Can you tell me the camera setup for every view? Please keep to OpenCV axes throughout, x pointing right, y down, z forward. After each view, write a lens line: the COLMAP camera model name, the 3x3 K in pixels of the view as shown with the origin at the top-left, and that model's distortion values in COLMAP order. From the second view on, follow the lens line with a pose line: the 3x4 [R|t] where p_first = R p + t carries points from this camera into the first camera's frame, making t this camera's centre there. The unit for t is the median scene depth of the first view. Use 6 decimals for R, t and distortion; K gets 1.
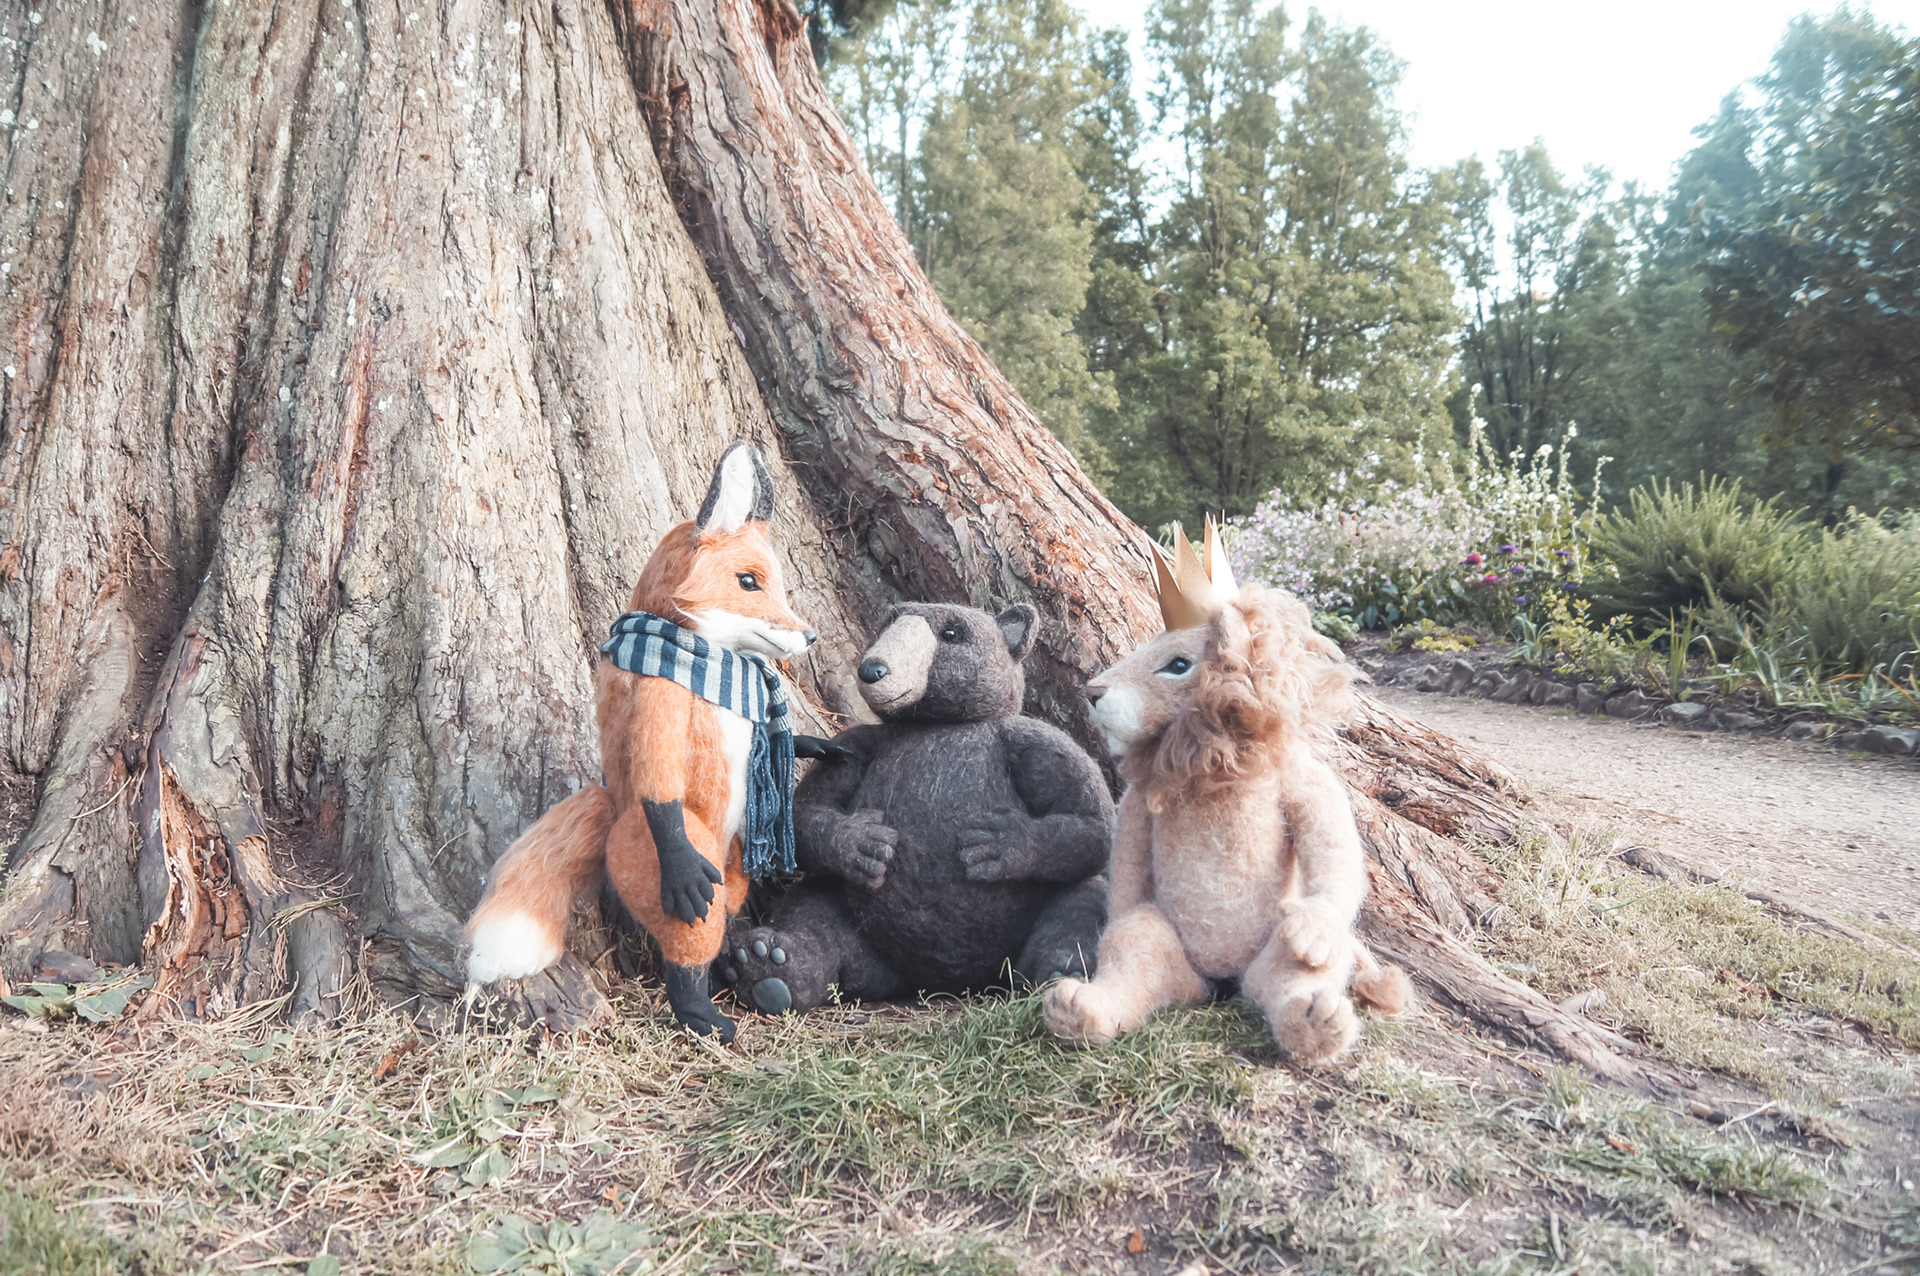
lens RADIAL K [[1496.3, 0, 957.7], [0, 1496.3, 635.9], [0, 0, 1]] dist [-0.002308, 0.005037]
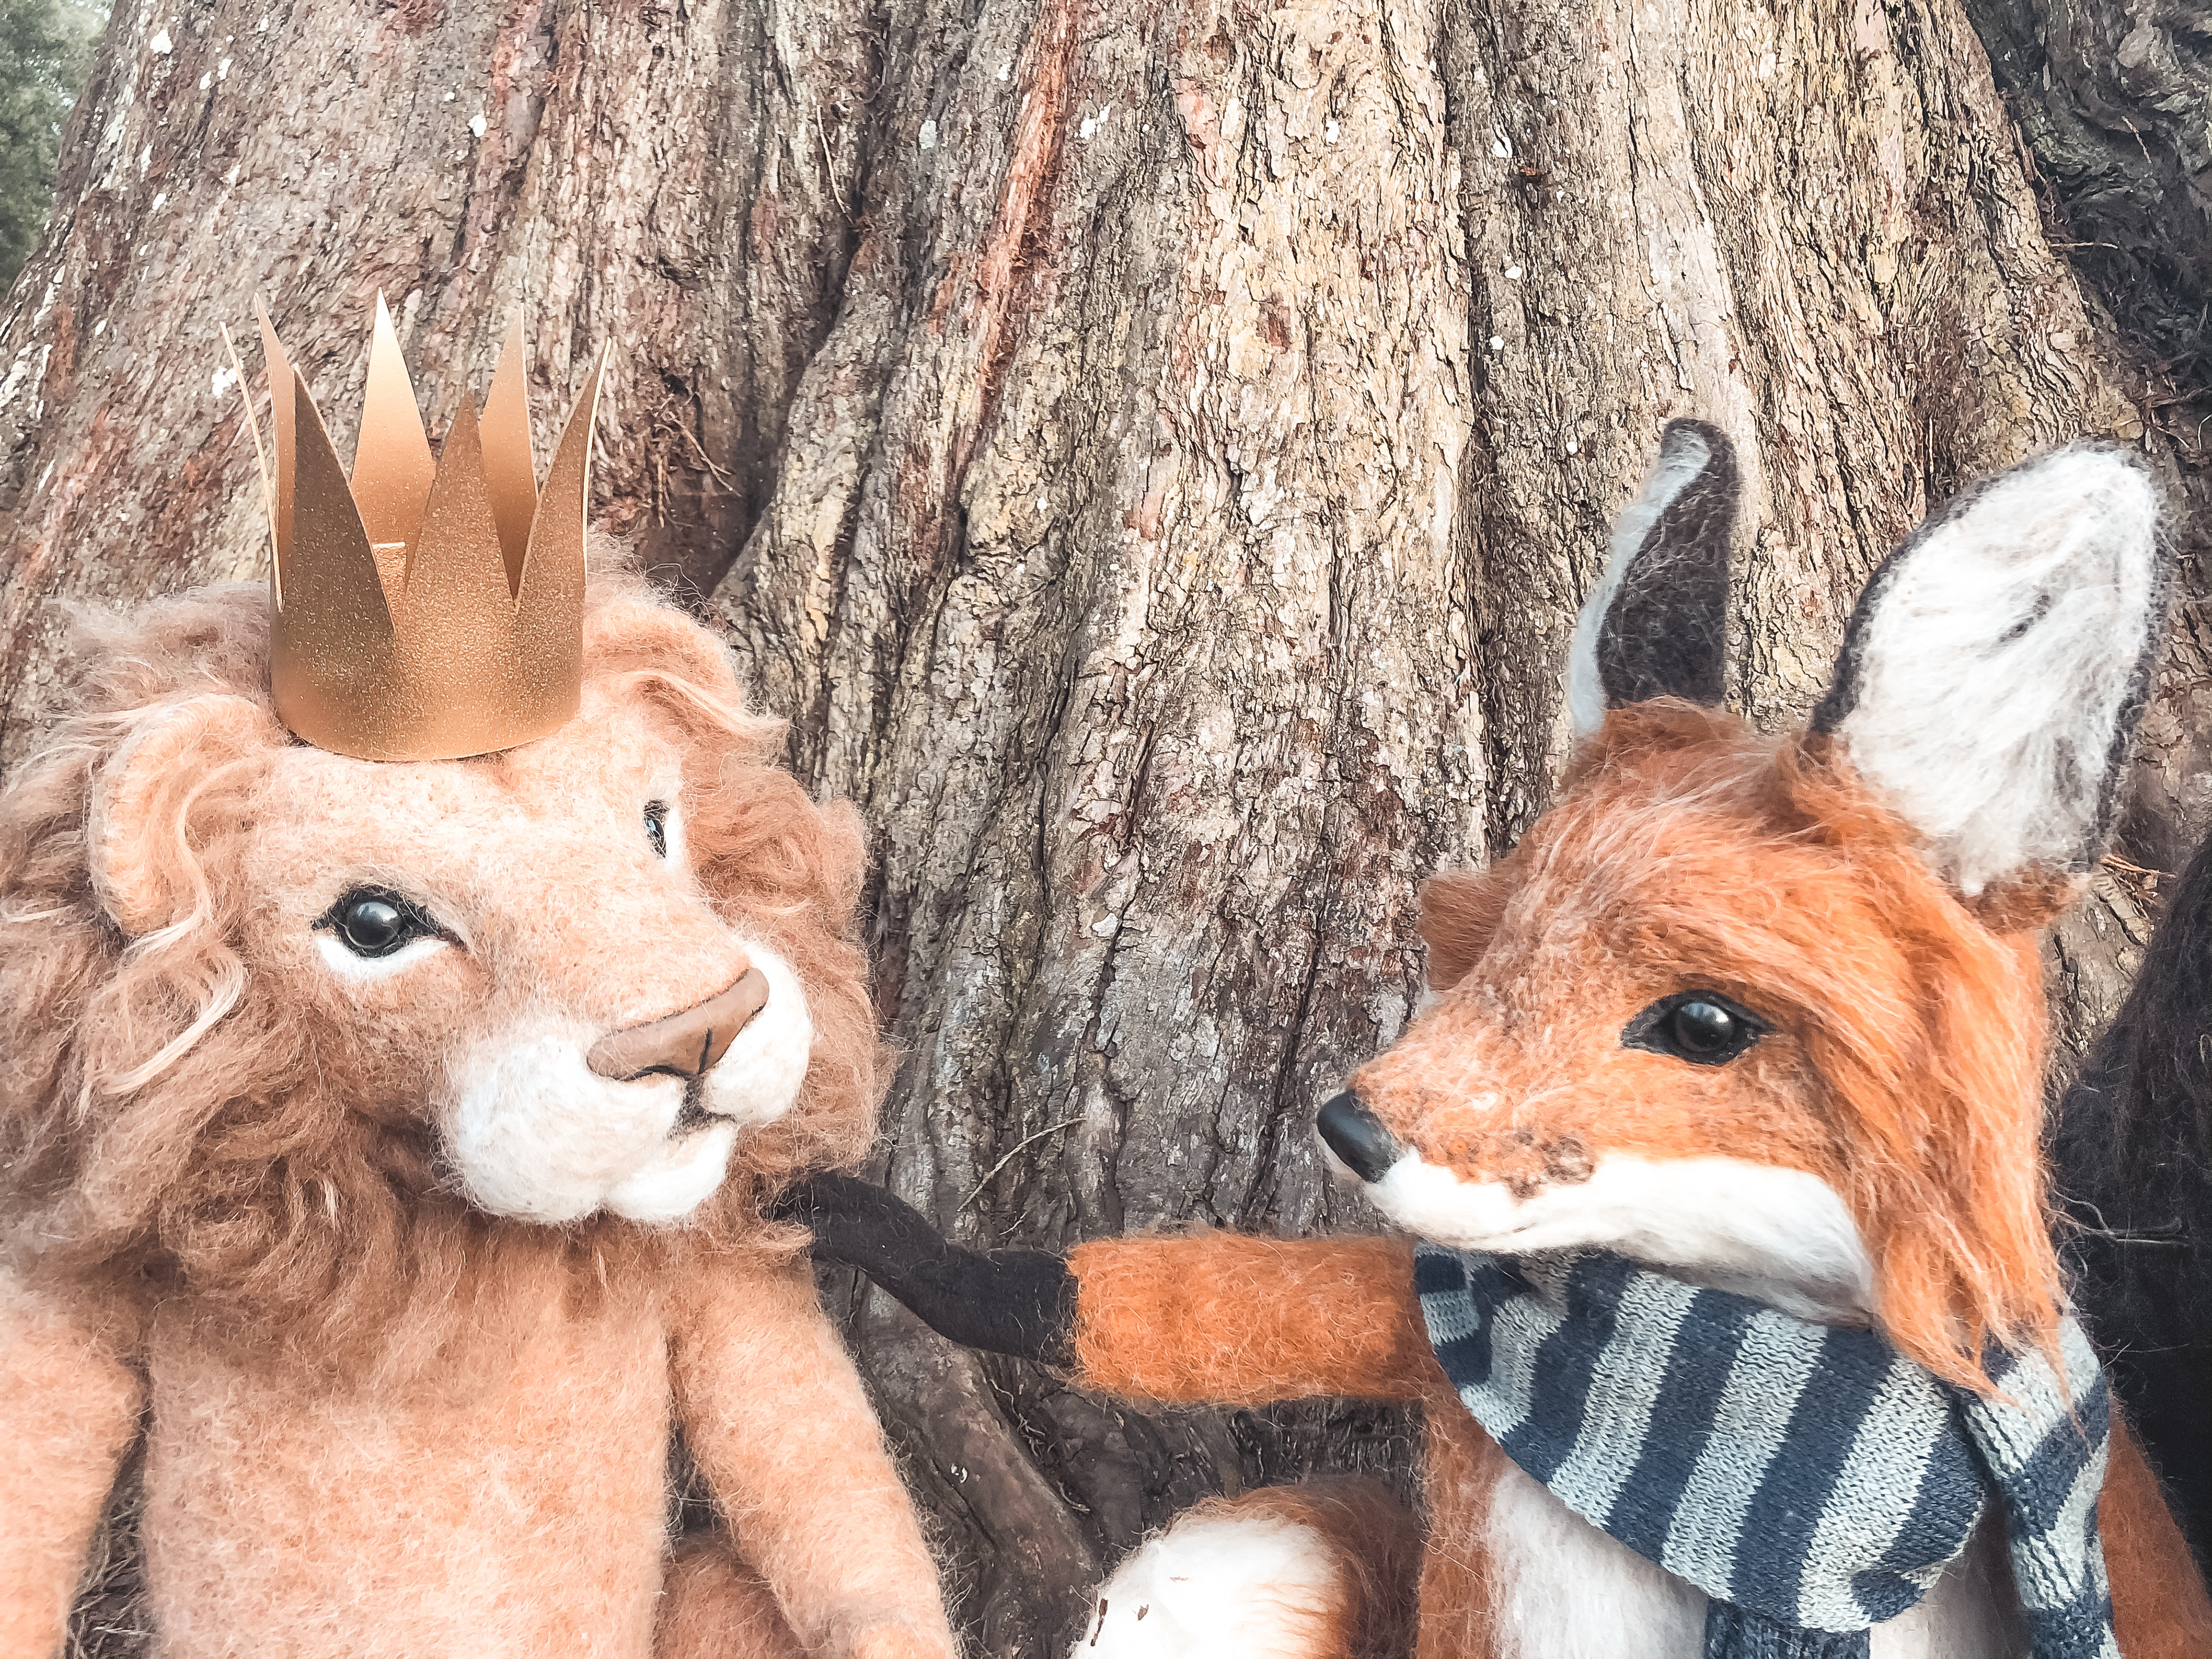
lens RADIAL K [[1760.6, 0, 1095.7], [0, 1760.6, 823.1], [0, 0, 1]] dist [0.006992, -0.026429]
pose [[0.828203, 0.078529, -0.554899, -0.065630], [-0.036982, 0.995634, 0.085705, 0.012895], [0.559207, -0.050460, 0.827491, 0.554299]]
